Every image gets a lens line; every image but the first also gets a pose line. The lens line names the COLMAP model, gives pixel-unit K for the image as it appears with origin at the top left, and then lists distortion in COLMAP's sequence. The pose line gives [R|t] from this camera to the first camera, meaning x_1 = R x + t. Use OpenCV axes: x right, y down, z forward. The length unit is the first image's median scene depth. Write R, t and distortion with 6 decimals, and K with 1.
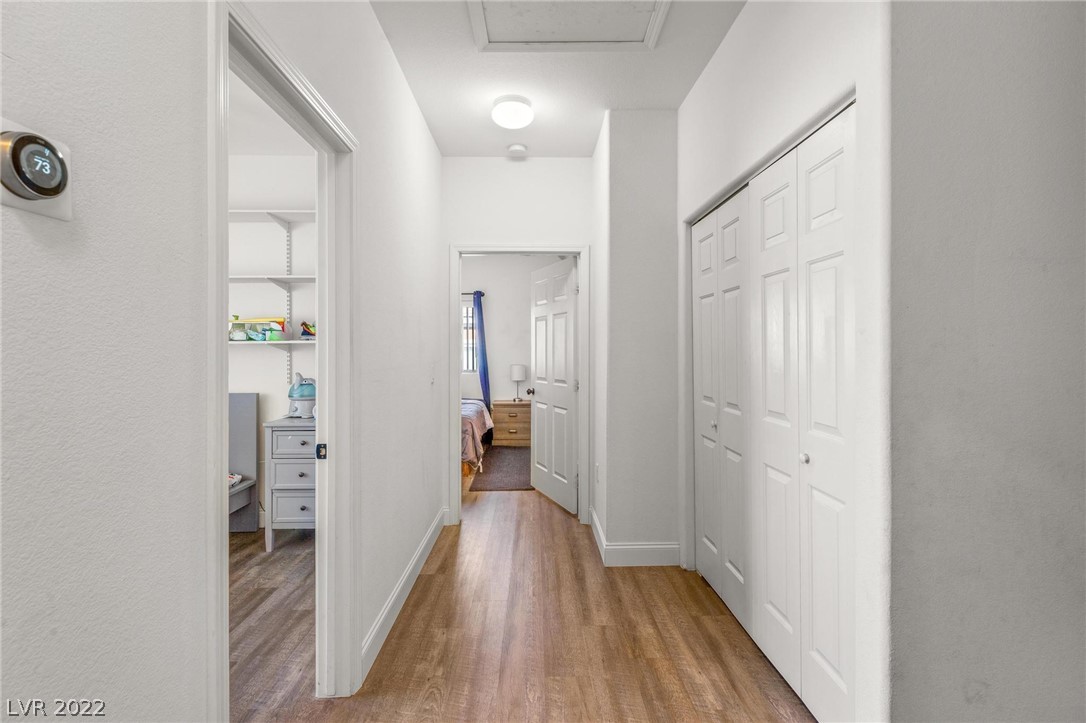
lens RADIAL K [[492.4, 0, 541.5], [0, 492.4, 355.1], [0, 0, 1]] dist [0.002926, 0.000199]
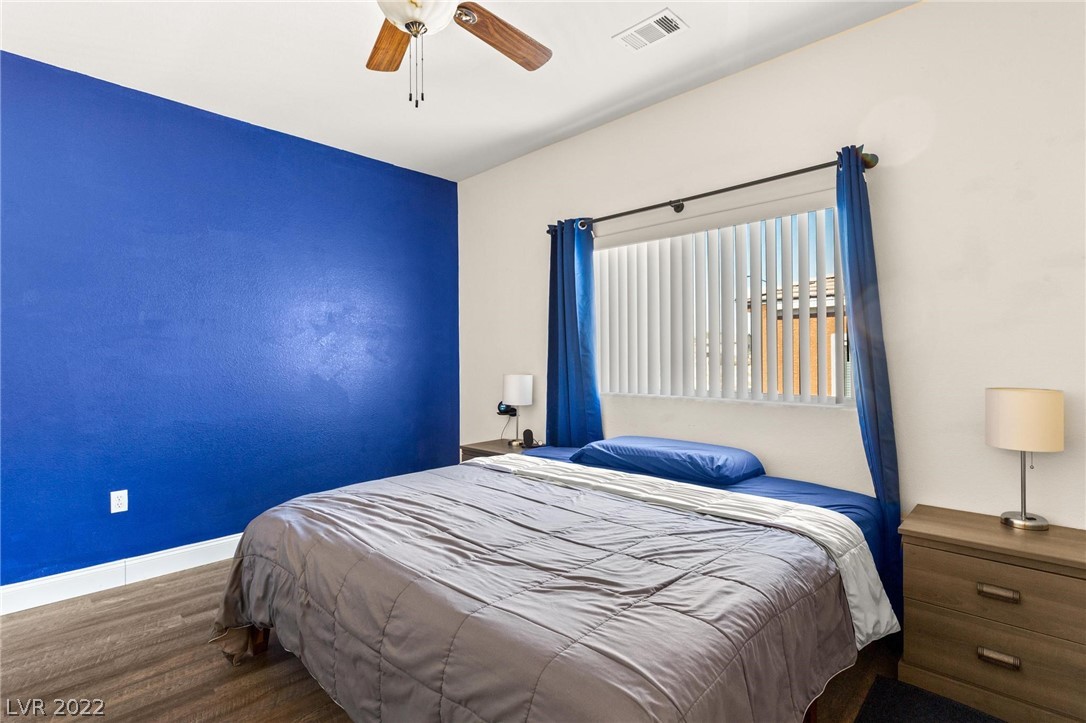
lens RADIAL K [[518.0, 0, 559.3], [0, 518.0, 362.6], [0, 0, 1]] dist [0.002593, 0.000570]
pose [[0.714476, -0.006813, -0.699627, -0.049159], [-0.001366, 0.999937, -0.011132, 0.012301], [0.699659, 0.008909, 0.714421, 1.008199]]
